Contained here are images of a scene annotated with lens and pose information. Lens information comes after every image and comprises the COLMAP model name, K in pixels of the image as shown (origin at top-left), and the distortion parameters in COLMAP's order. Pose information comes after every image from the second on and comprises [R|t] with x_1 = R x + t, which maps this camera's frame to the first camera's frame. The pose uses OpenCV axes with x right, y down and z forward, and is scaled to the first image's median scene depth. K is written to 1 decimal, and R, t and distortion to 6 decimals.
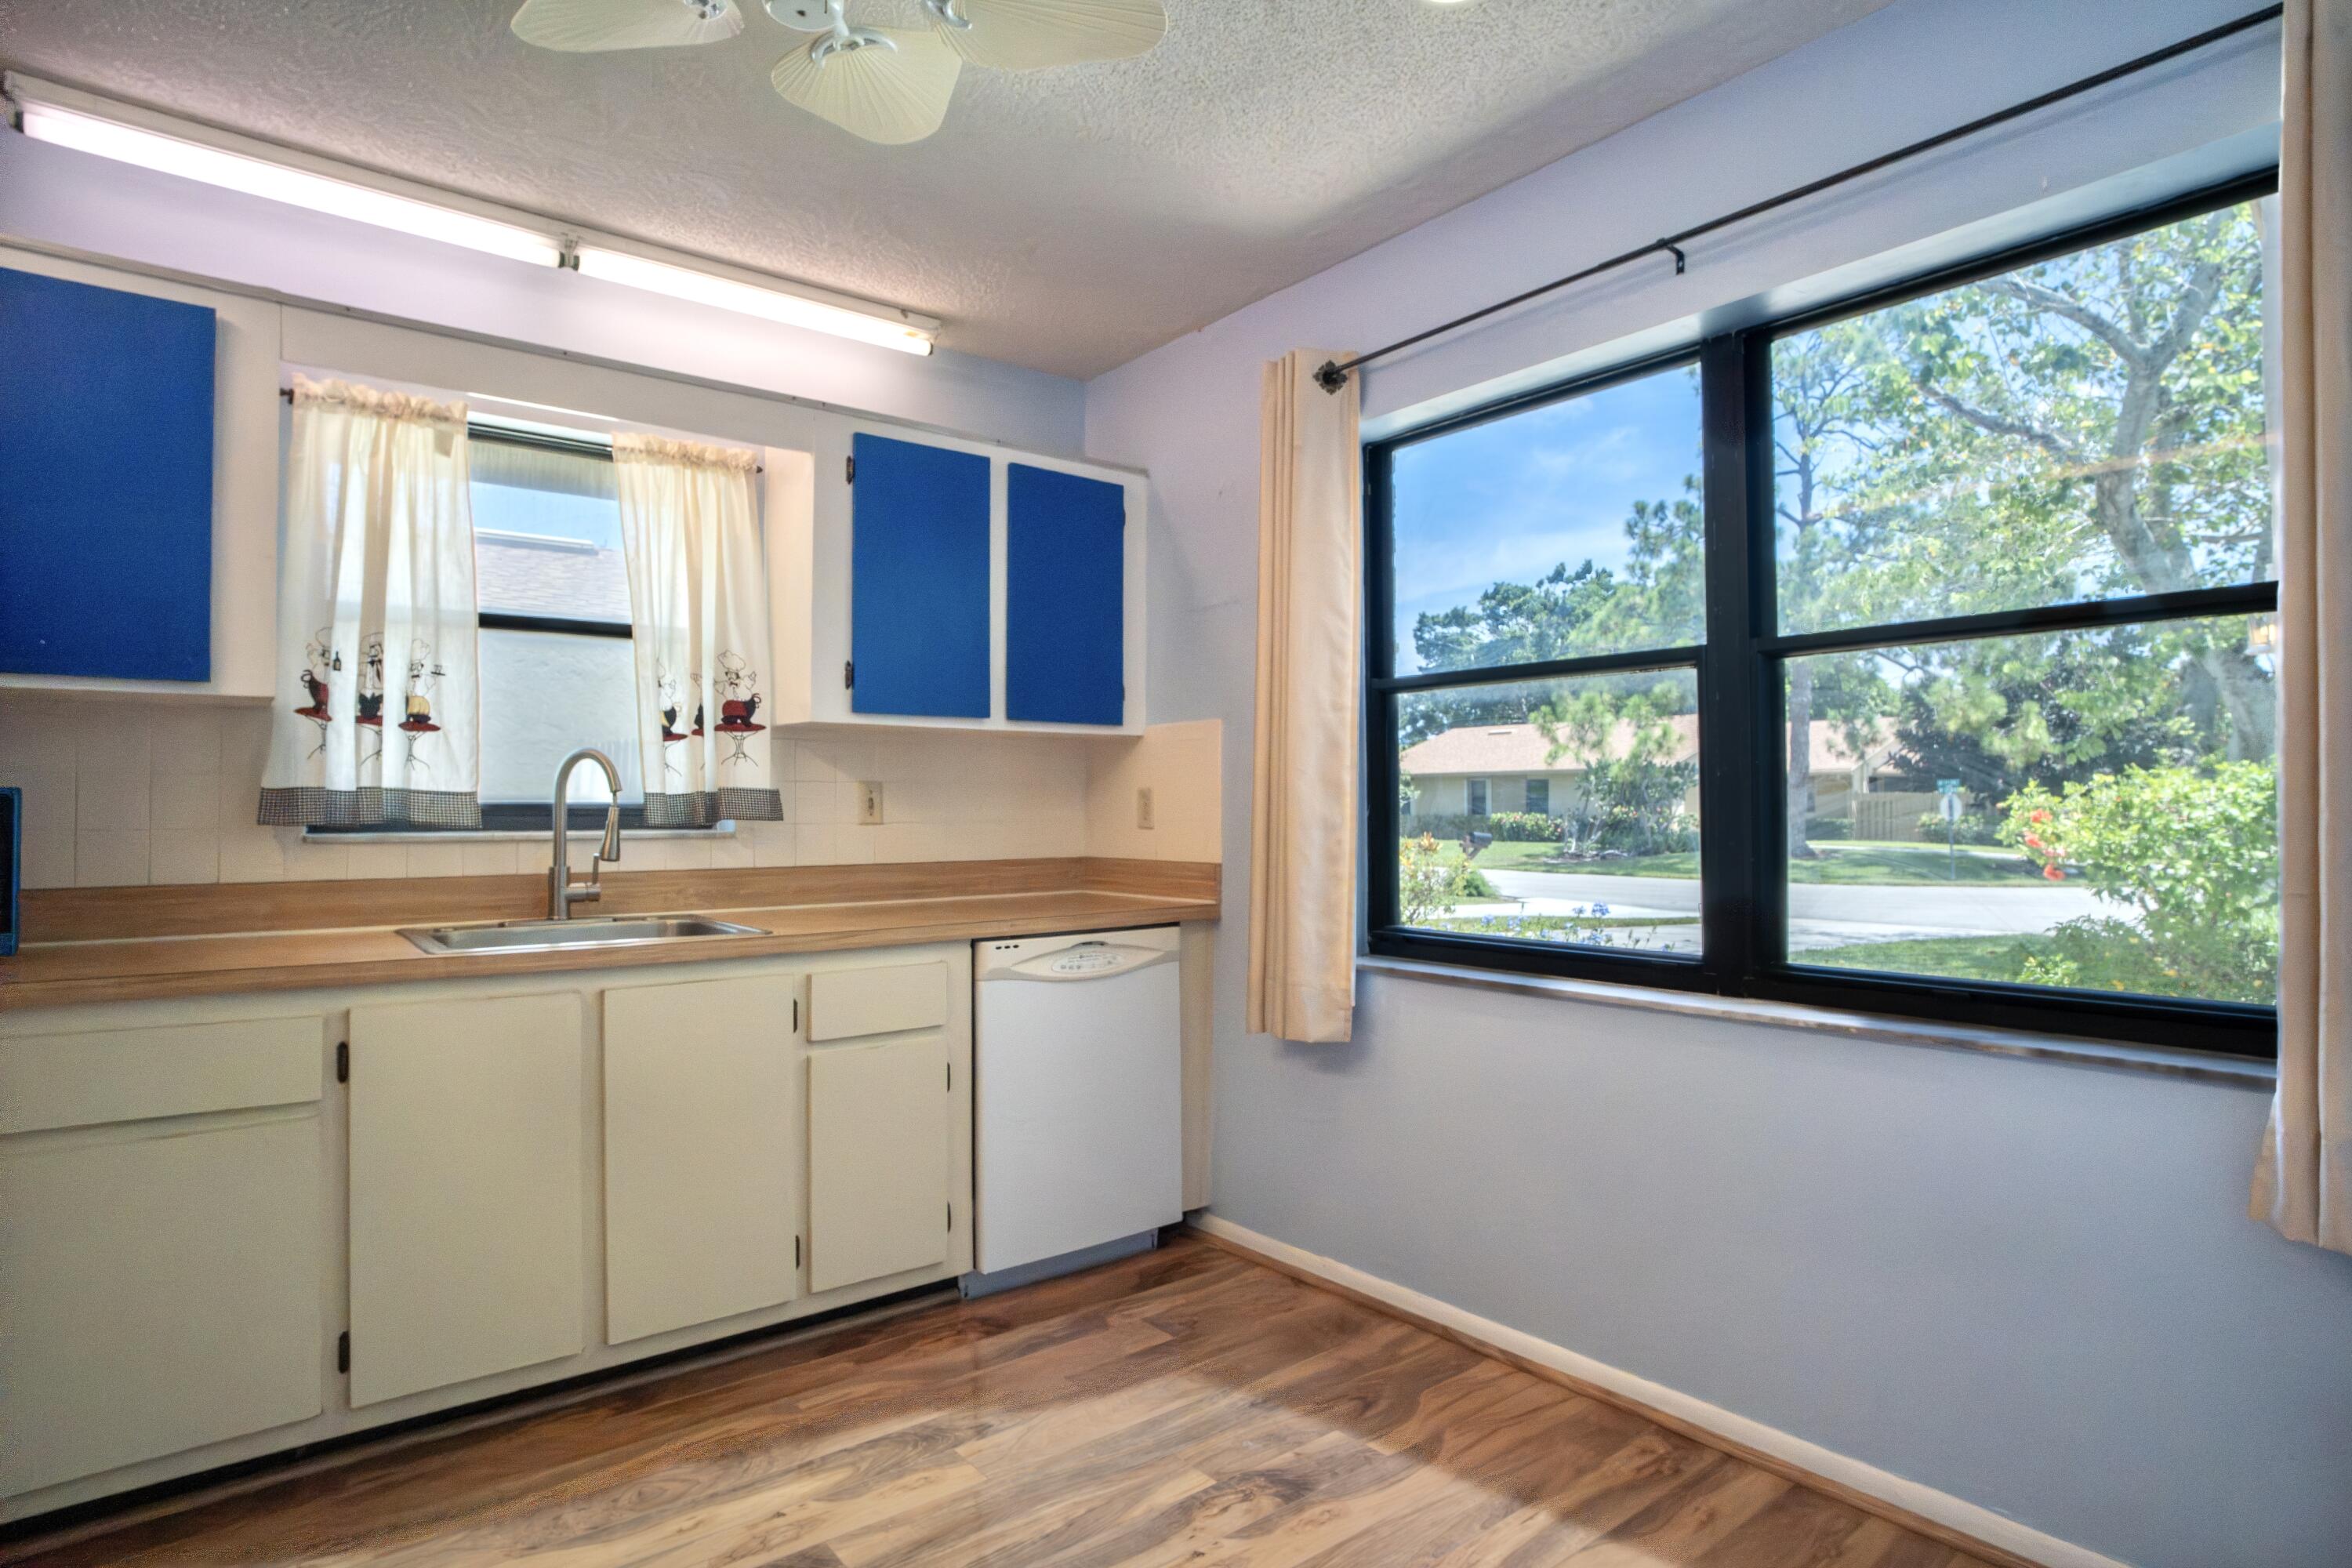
lens RADIAL K [[1229.6, 0, 1176.0], [0, 1229.6, 784.0], [0, 0, 1]] dist [-0.057218, 0.027077]
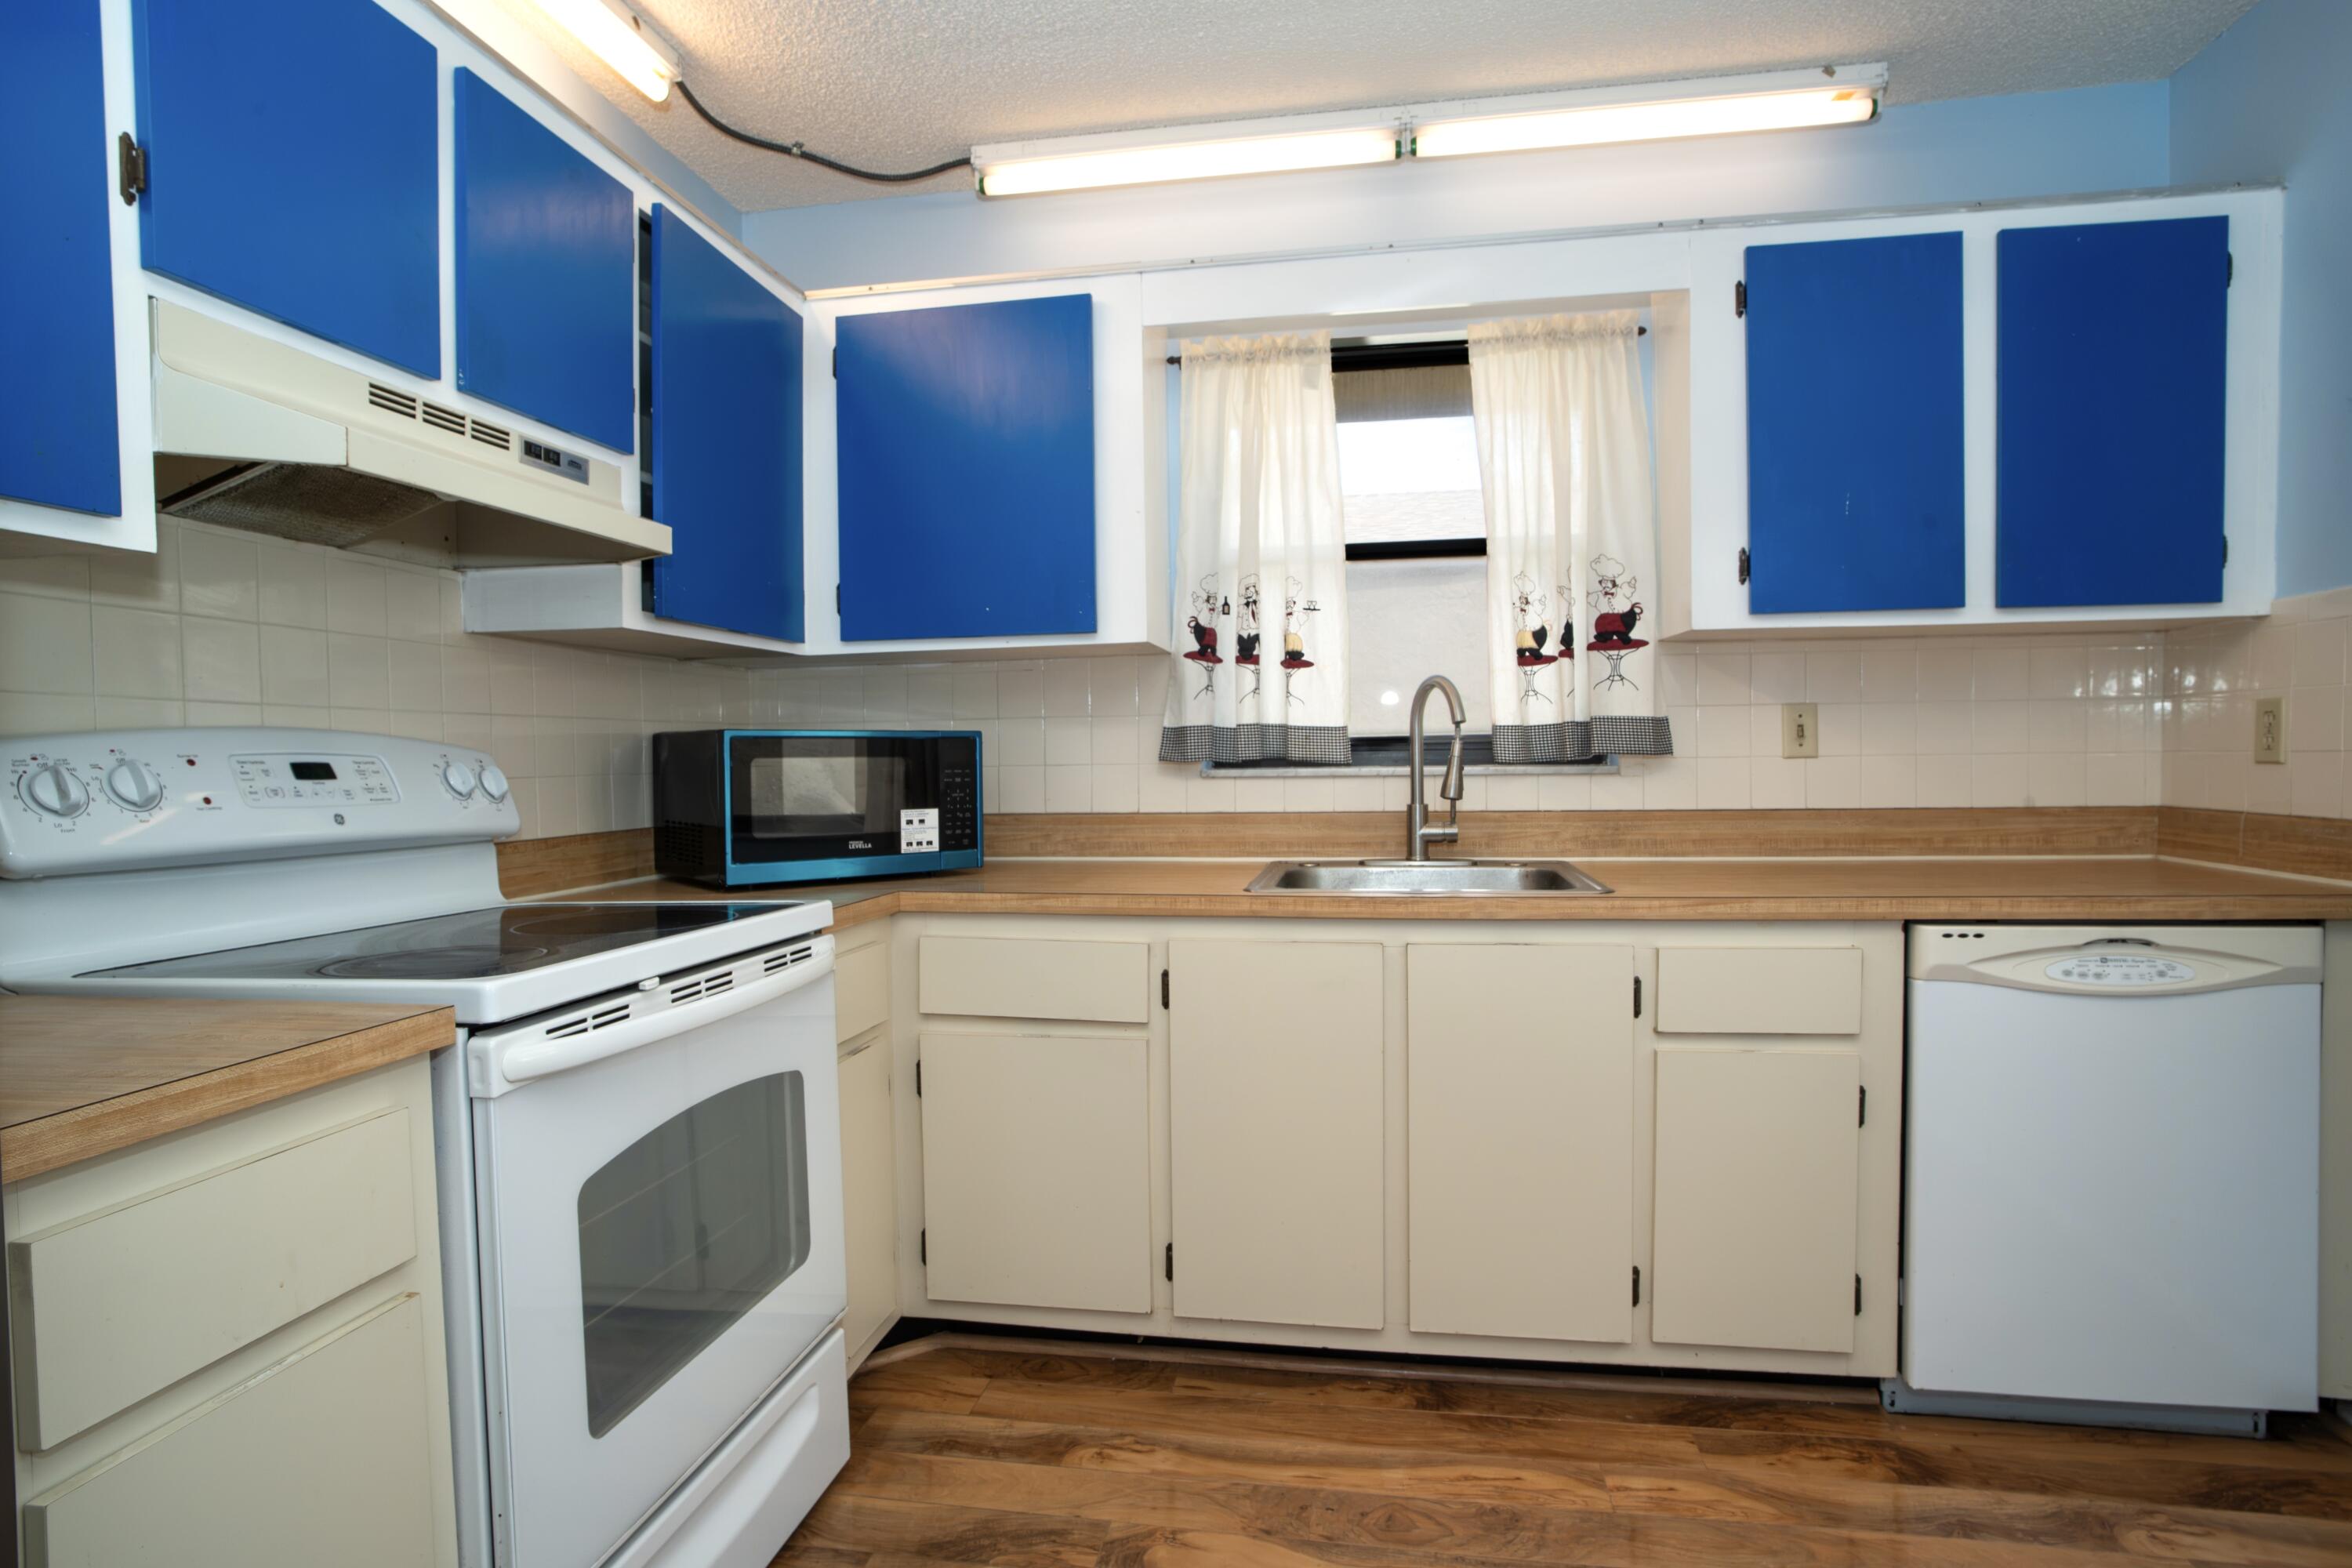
lens RADIAL K [[1221.8, 0, 1188.7], [0, 1221.8, 789.4], [0, 0, 1]] dist [-0.049653, 0.024091]
pose [[0.666084, 0.015739, -0.745711, 0.078267], [0.026143, 0.998670, 0.044429, 0.009848], [0.745419, -0.049088, 0.664787, 0.239193]]
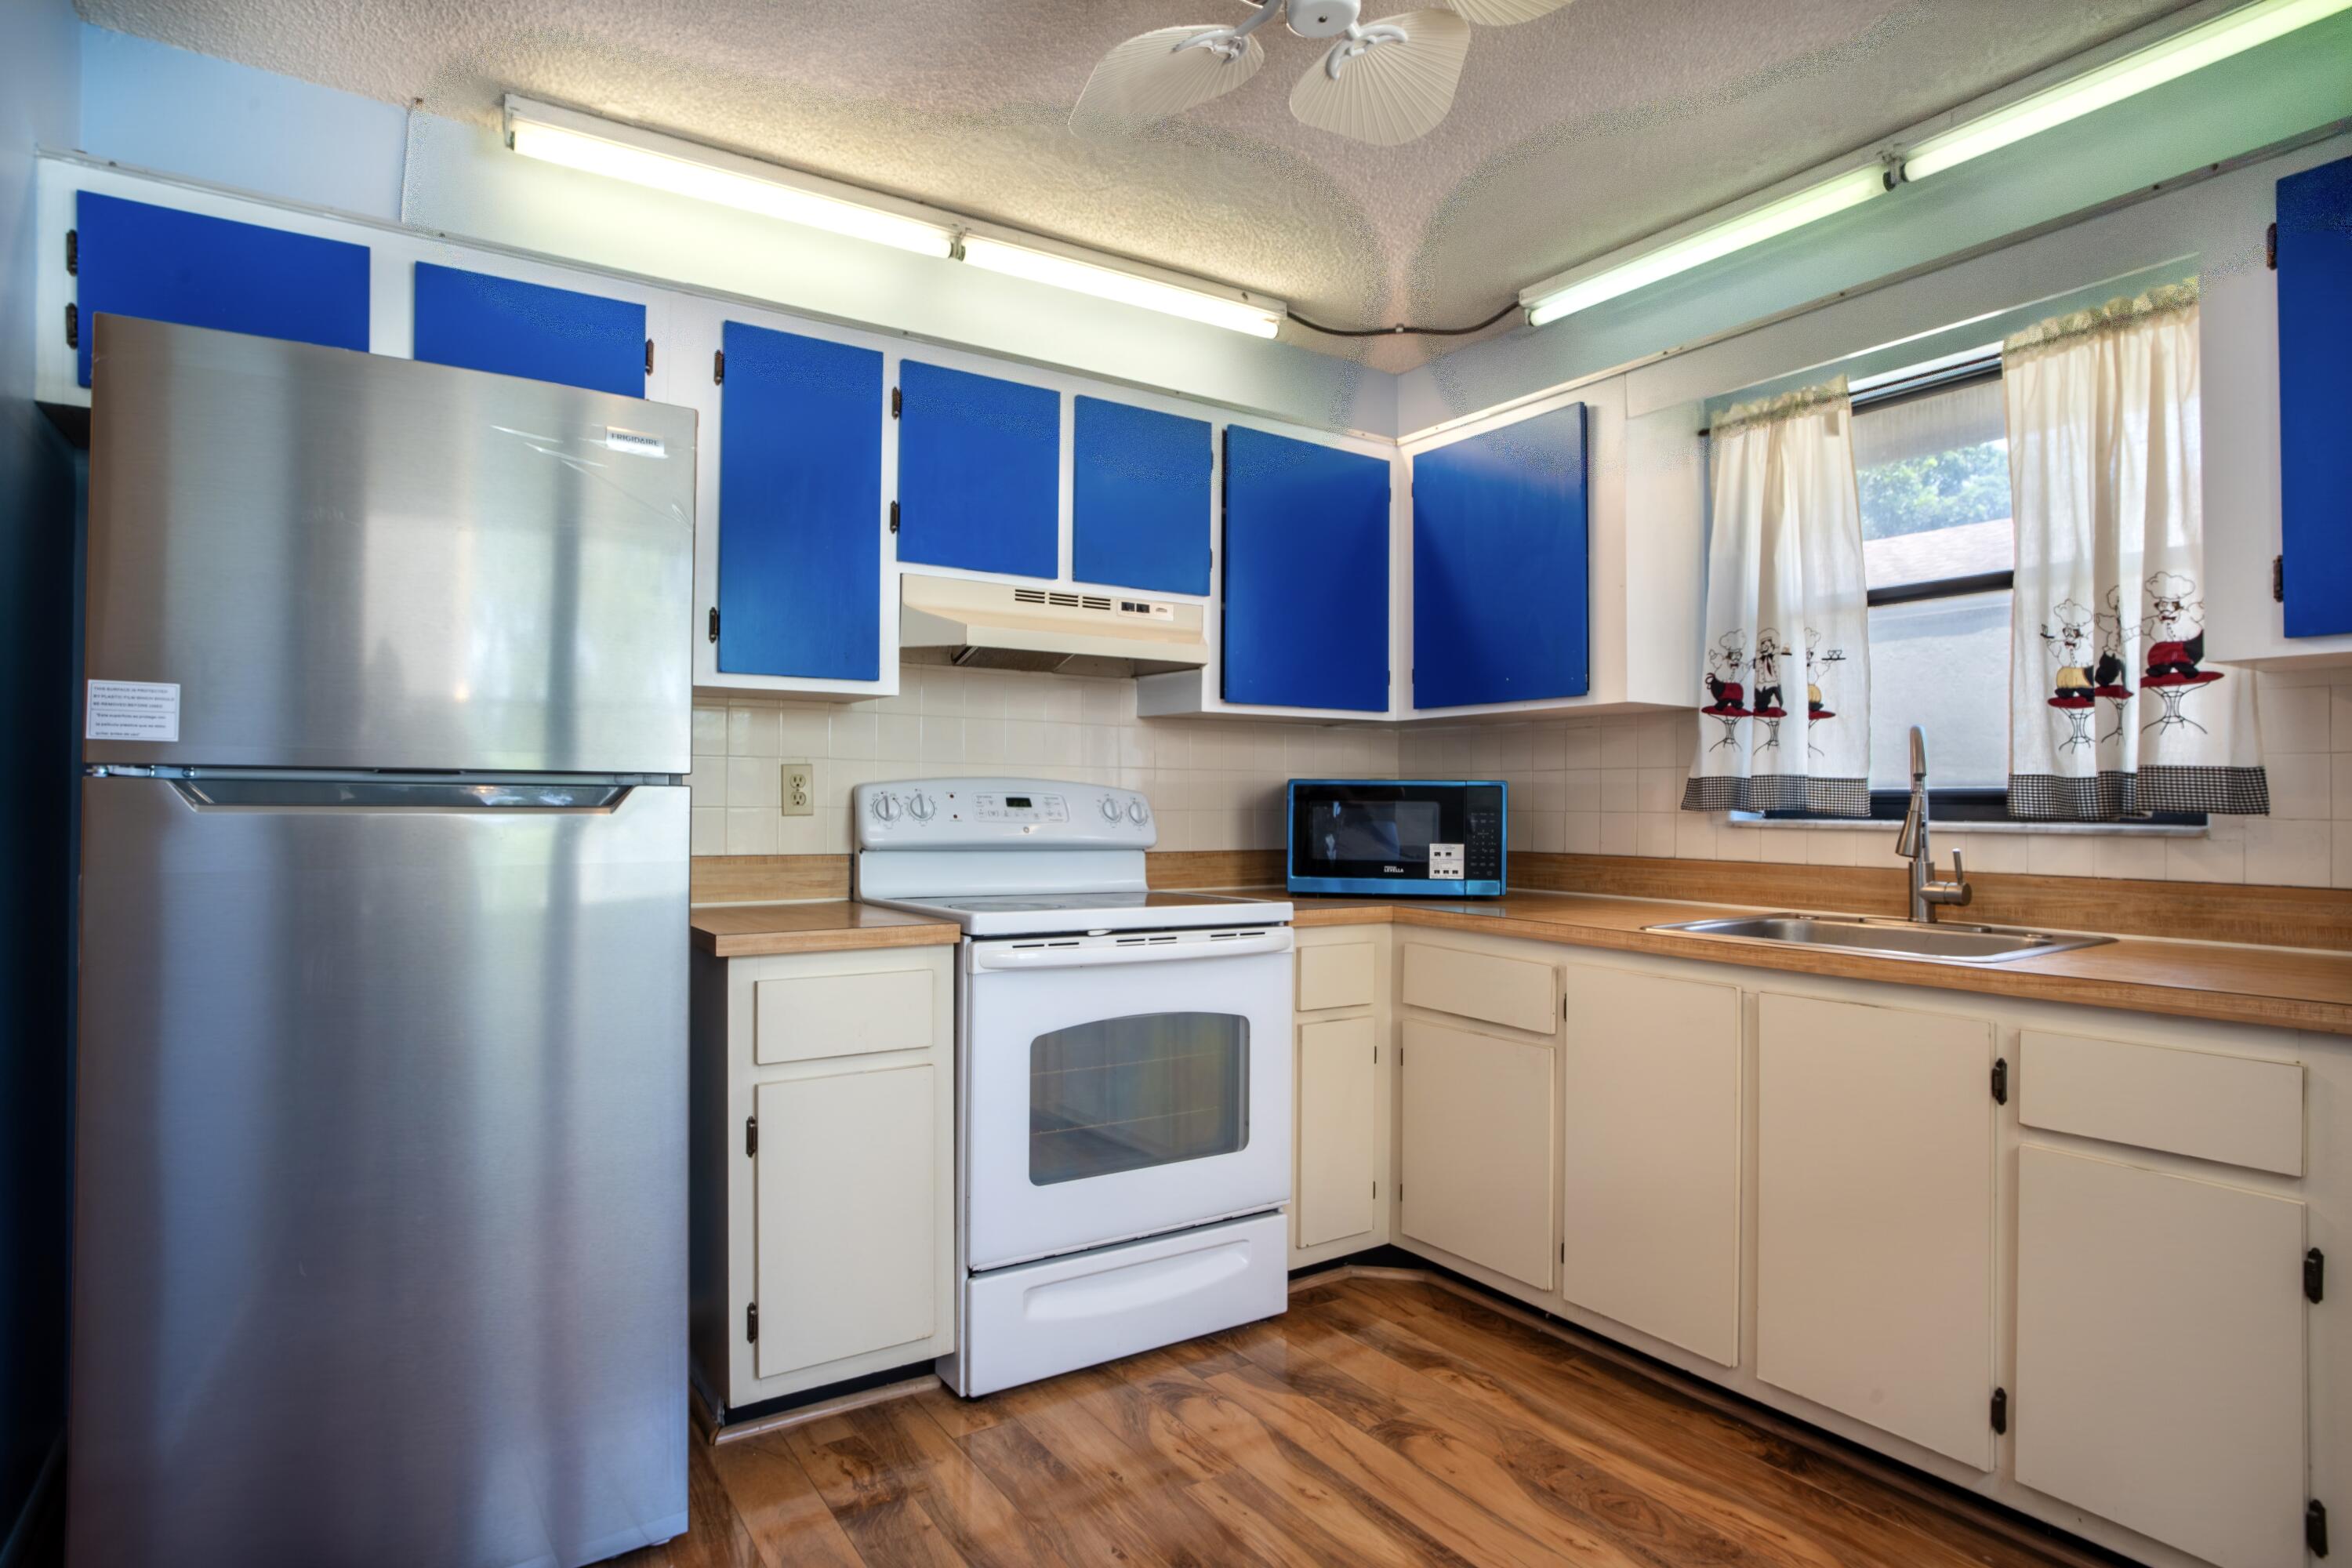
lens RADIAL K [[1229.6, 0, 1176.0], [0, 1229.6, 784.0], [0, 0, 1]] dist [-0.057218, 0.027077]
pose [[-0.085551, -0.012307, -0.996258, 0.406216], [0.013619, 0.999816, -0.013521, 0.016199], [0.996241, -0.014724, -0.085368, 0.536171]]
